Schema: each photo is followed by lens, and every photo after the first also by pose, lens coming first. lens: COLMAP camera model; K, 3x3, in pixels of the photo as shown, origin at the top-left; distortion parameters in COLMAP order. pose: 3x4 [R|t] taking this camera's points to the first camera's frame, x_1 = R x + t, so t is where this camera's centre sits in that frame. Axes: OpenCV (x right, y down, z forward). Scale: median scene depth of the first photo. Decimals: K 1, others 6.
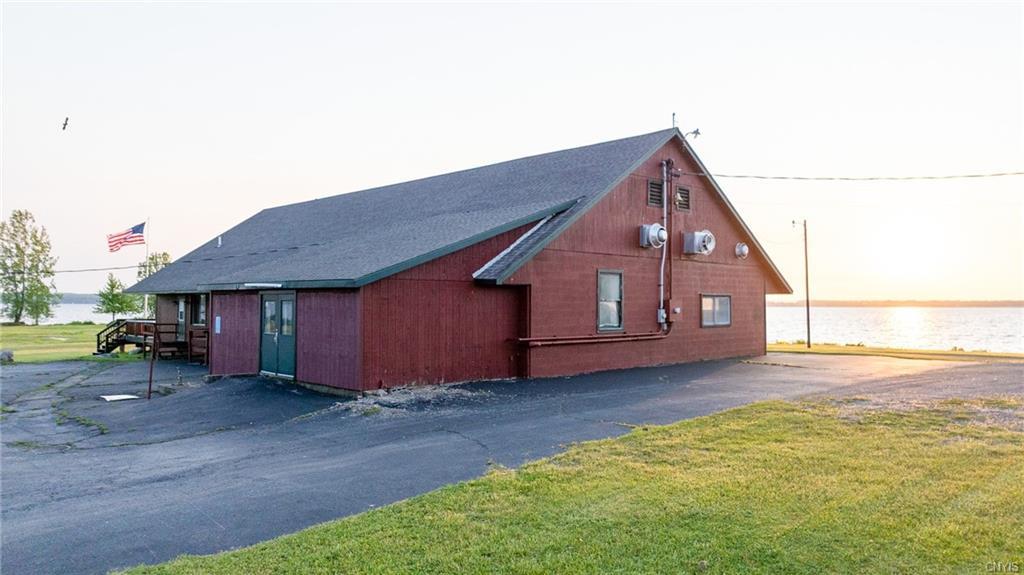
lens RADIAL K [[741.5, 0, 515.5], [0, 741.5, 279.6], [0, 0, 1]] dist [-0.038154, 0.012927]
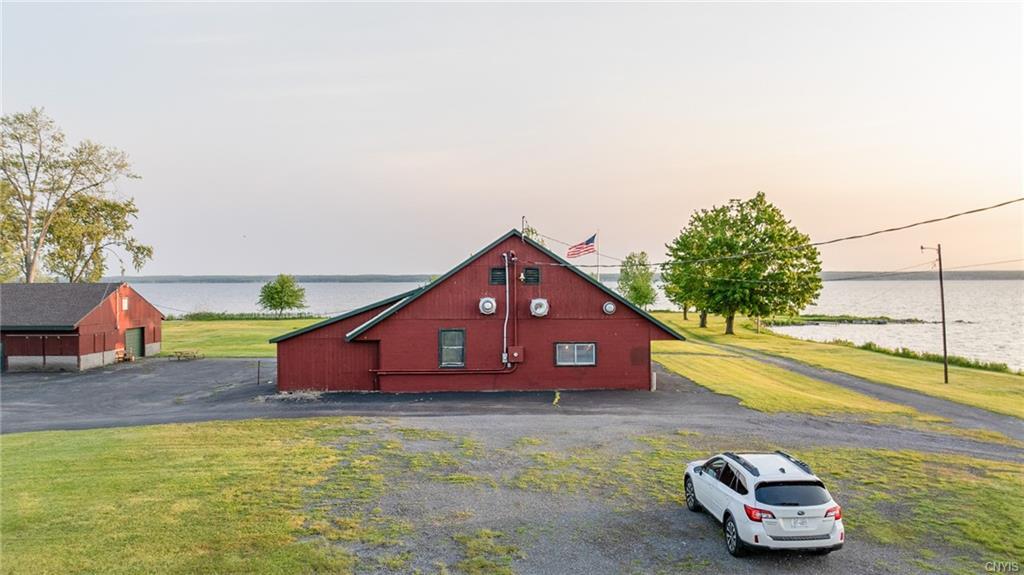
lens RADIAL K [[741.5, 0, 517.4], [0, 741.5, 291.1], [0, 0, 1]] dist [-0.038154, 0.012927]
pose [[0.731494, 0.000721, -0.681848, 1.227416], [0.030029, 0.998995, 0.033272, -0.133245], [0.681187, -0.044813, 0.730737, -0.061182]]
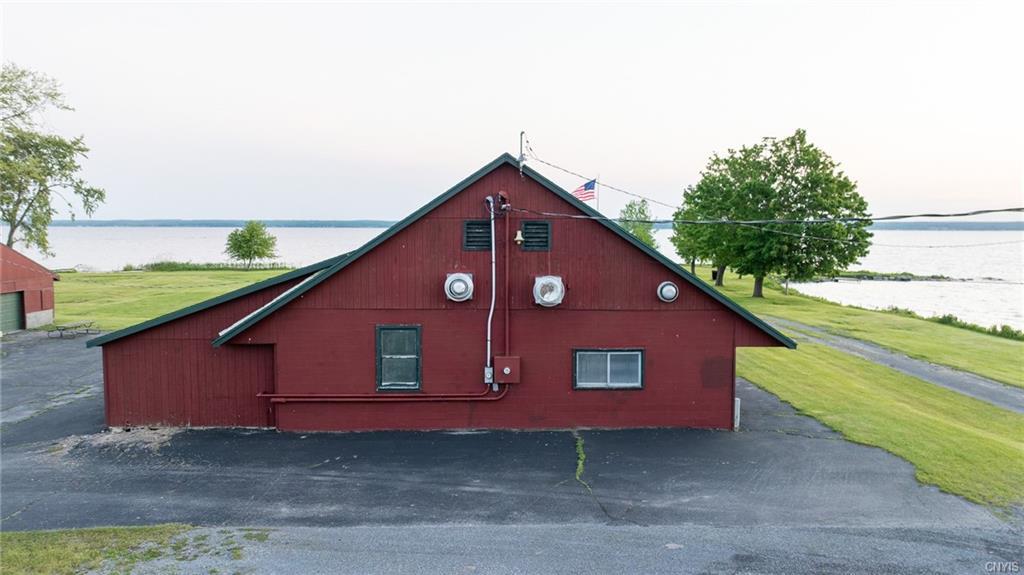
lens RADIAL K [[741.5, 0, 513.4], [0, 741.5, 270.8], [0, 0, 1]] dist [-0.038154, 0.012927]
pose [[0.736002, 0.036398, -0.676000, 0.803443], [0.021471, 0.996796, 0.077048, -0.139903], [0.676639, -0.071222, 0.732862, 0.389930]]
